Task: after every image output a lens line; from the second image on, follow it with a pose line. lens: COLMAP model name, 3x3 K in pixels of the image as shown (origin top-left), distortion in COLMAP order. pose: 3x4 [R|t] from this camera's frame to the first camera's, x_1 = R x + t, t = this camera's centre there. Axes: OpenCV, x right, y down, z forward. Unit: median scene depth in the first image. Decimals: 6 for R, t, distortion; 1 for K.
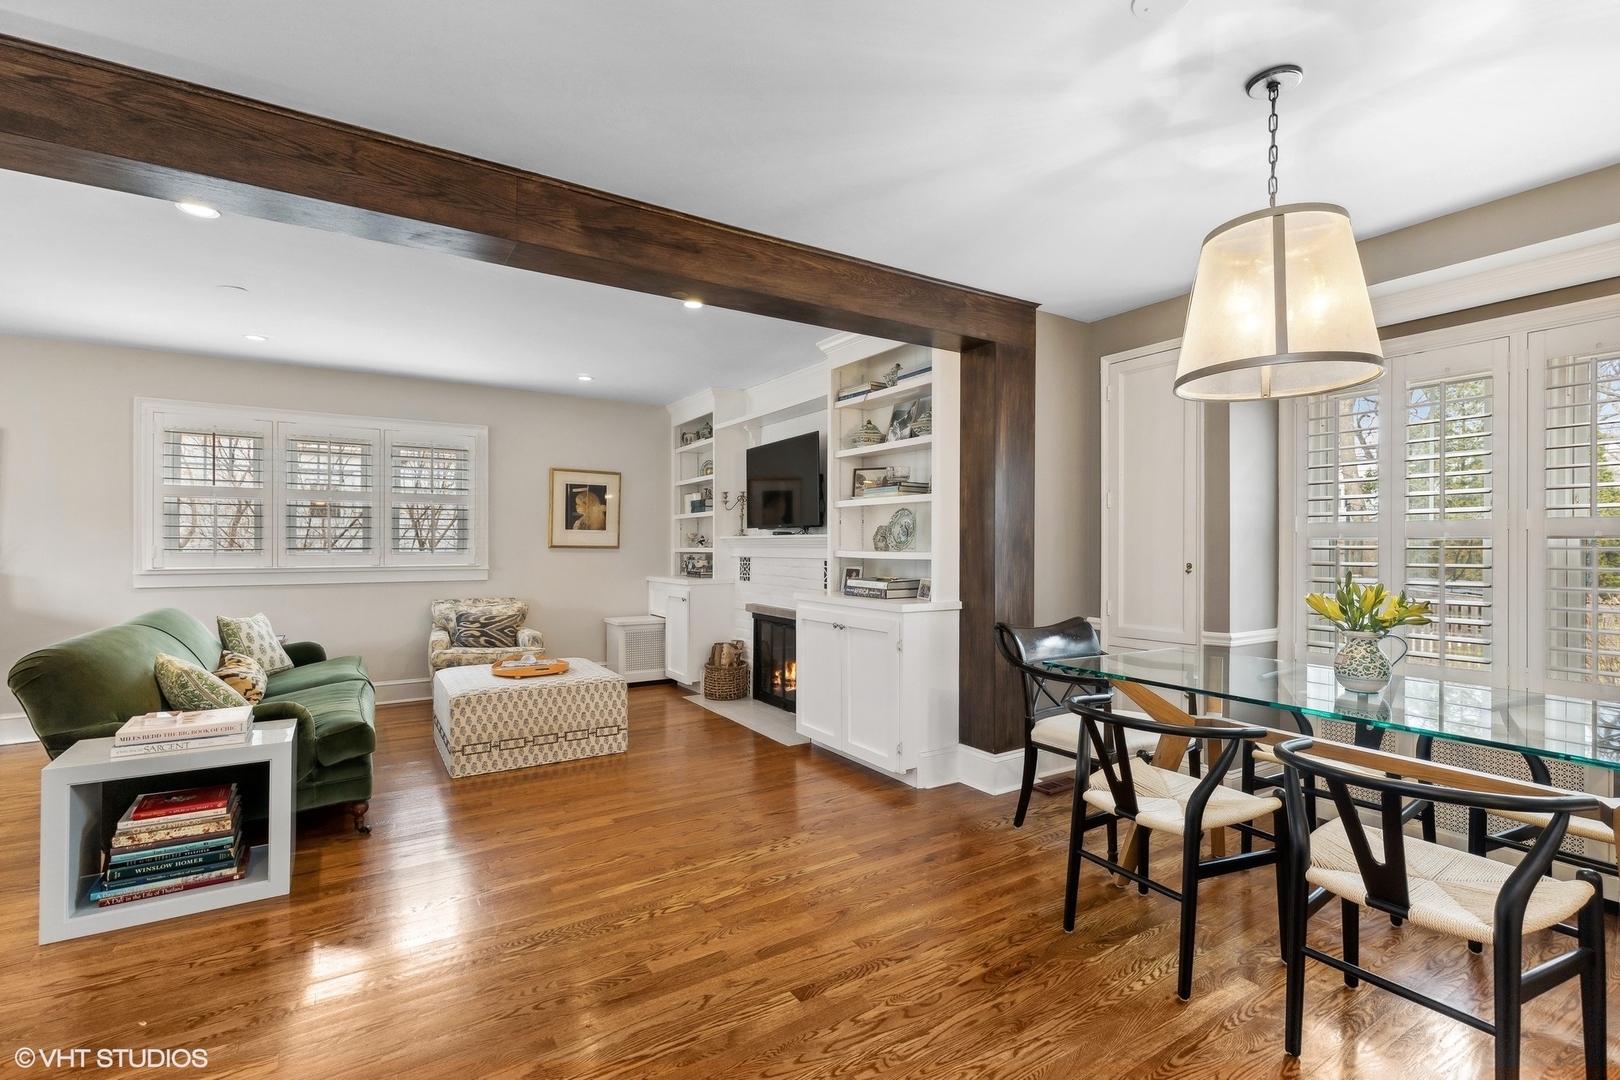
lens RADIAL K [[742.7, 0, 810.0], [0, 742.7, 540.0], [0, 0, 1]] dist [0.000188, -0.000015]
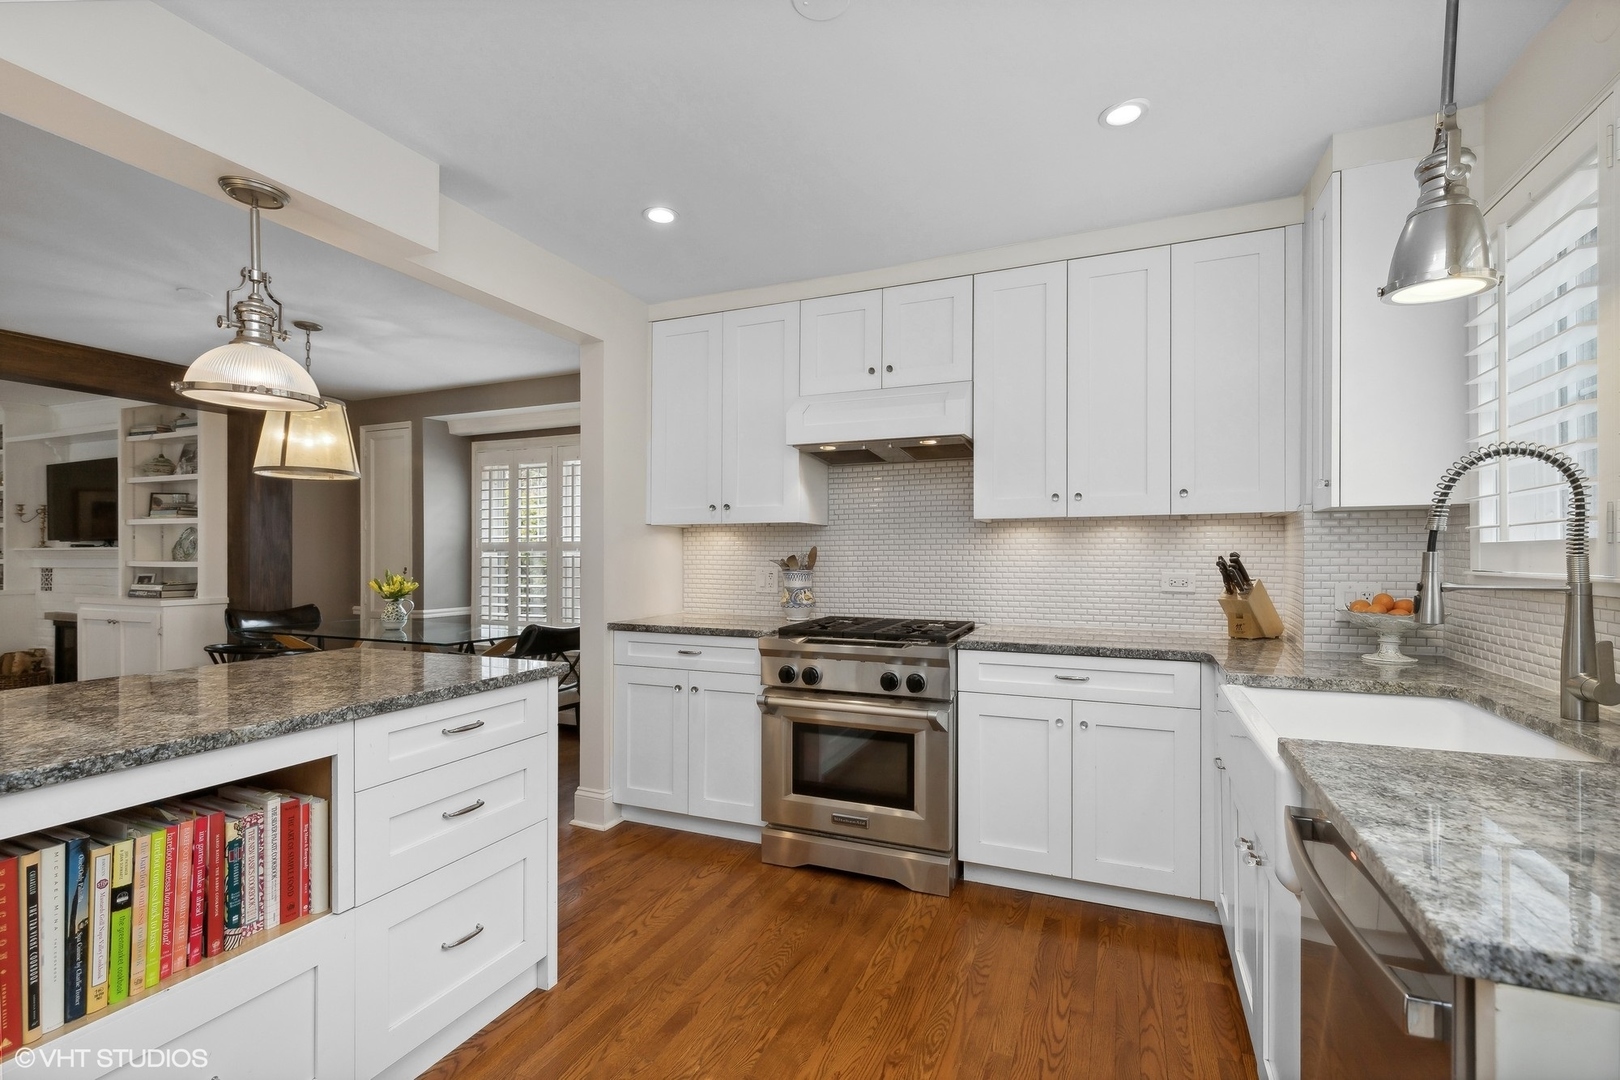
lens RADIAL K [[737.4, 0, 811.9], [0, 737.4, 551.8], [0, 0, 1]] dist [0.001354, 0.000238]
pose [[0.817191, 0.000293, 0.576367, 0.248771], [-0.001773, 0.999996, 0.002006, -0.004650], [-0.576364, -0.002661, 0.817189, -0.599764]]
